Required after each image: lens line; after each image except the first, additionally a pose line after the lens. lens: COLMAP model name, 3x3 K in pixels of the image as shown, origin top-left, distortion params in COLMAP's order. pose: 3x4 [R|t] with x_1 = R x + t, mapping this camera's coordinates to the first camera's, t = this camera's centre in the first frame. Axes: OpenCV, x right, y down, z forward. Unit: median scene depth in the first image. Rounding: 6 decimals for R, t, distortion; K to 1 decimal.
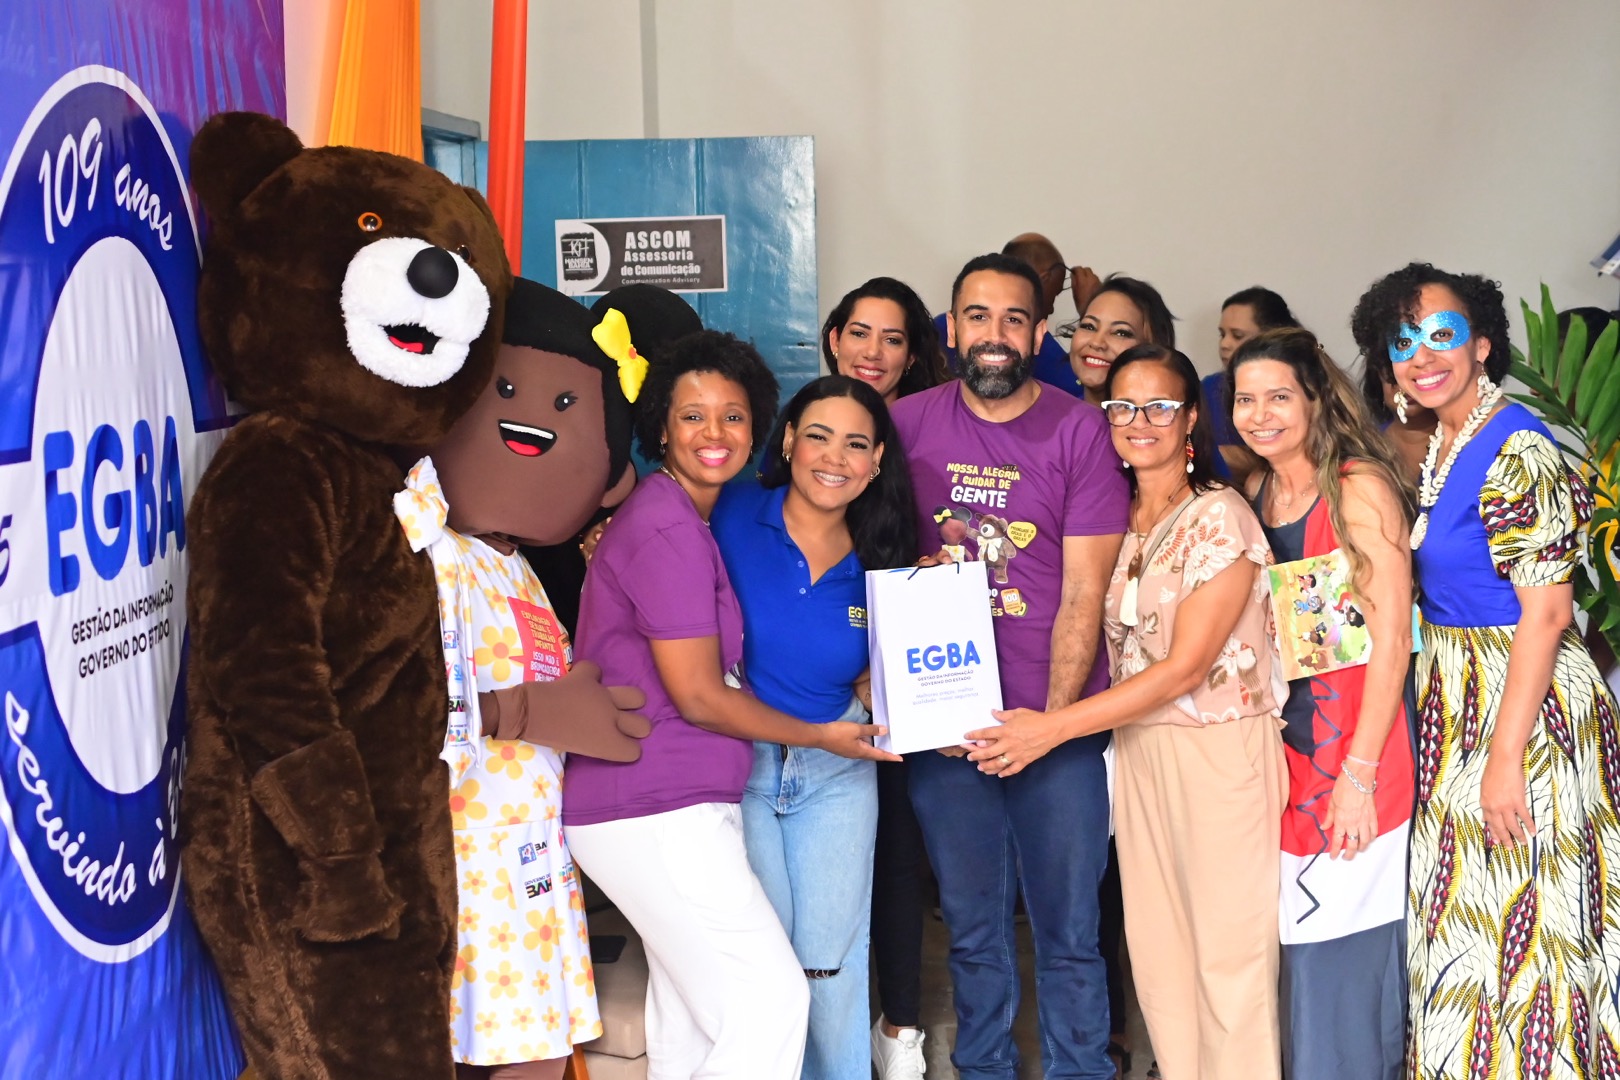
lens RADIAL K [[2457.6, 0, 810.0], [0, 2457.6, 540.0], [0, 0, 1]] dist [0.001652, -0.136645]
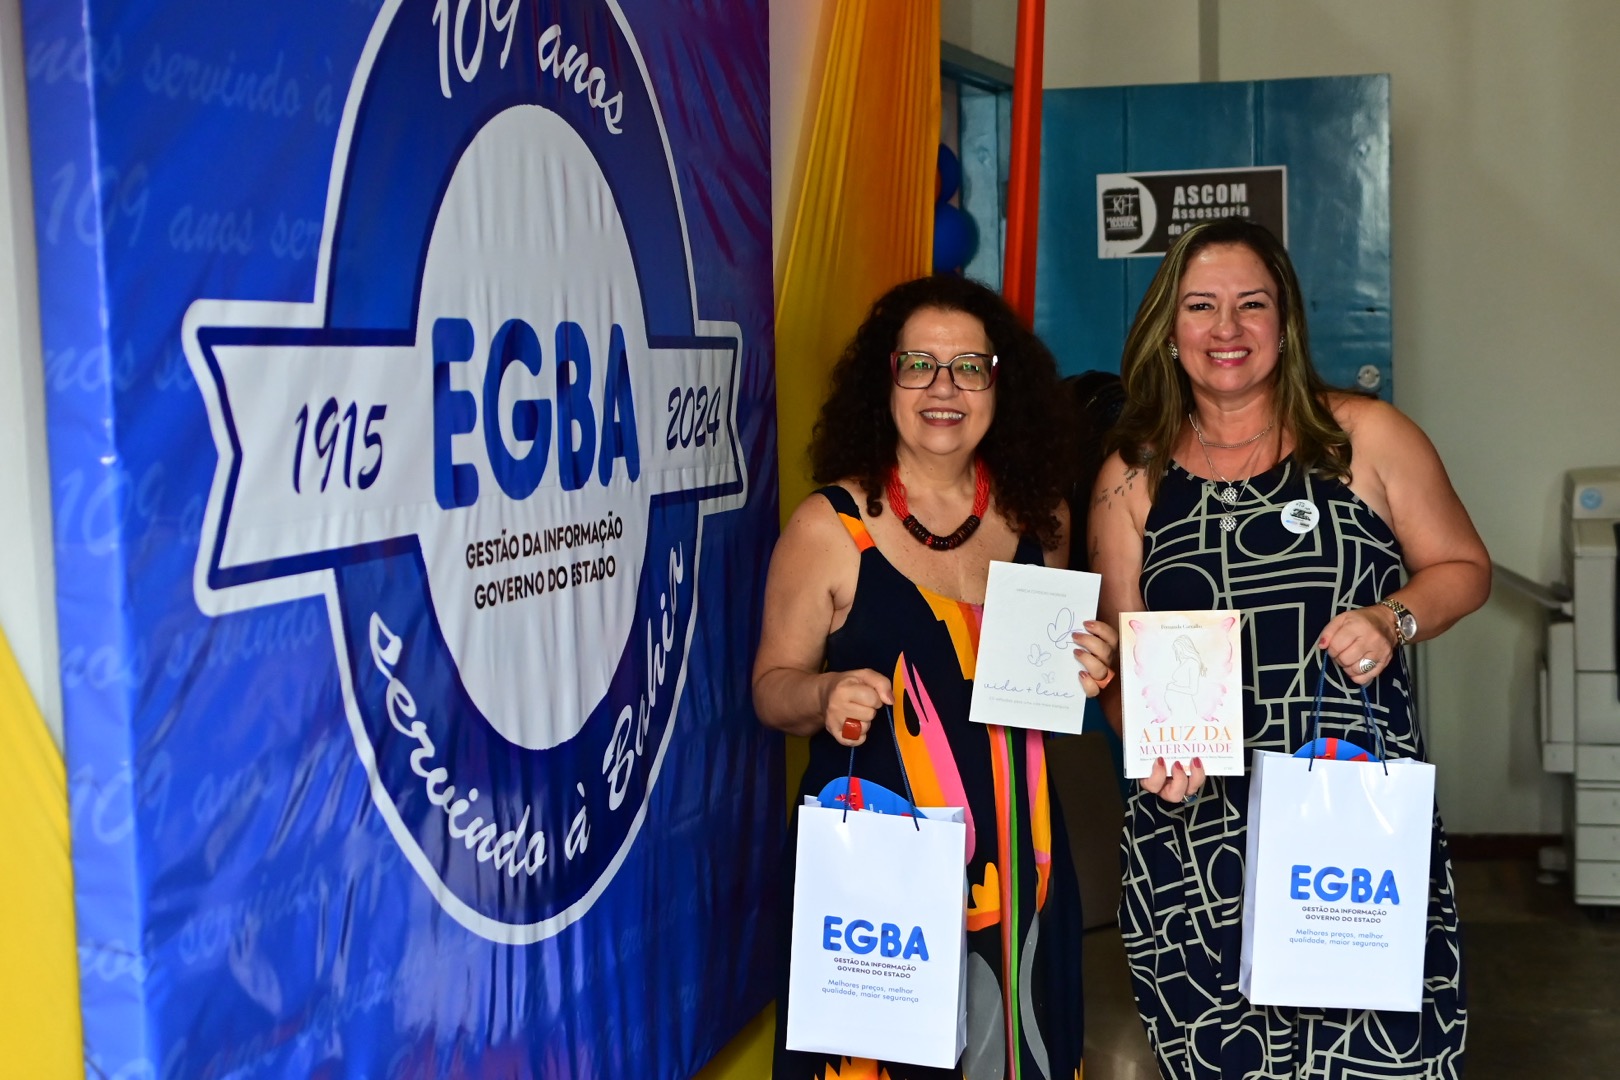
lens RADIAL K [[2457.6, 0, 810.0], [0, 2457.6, 540.0], [0, 0, 1]] dist [0.001652, -0.136645]
pose [[0.972228, 0.020016, -0.233178, 0.015771], [-0.023660, 0.999638, -0.012840, 0.038157], [0.232836, 0.018001, 0.972349, 0.178895]]
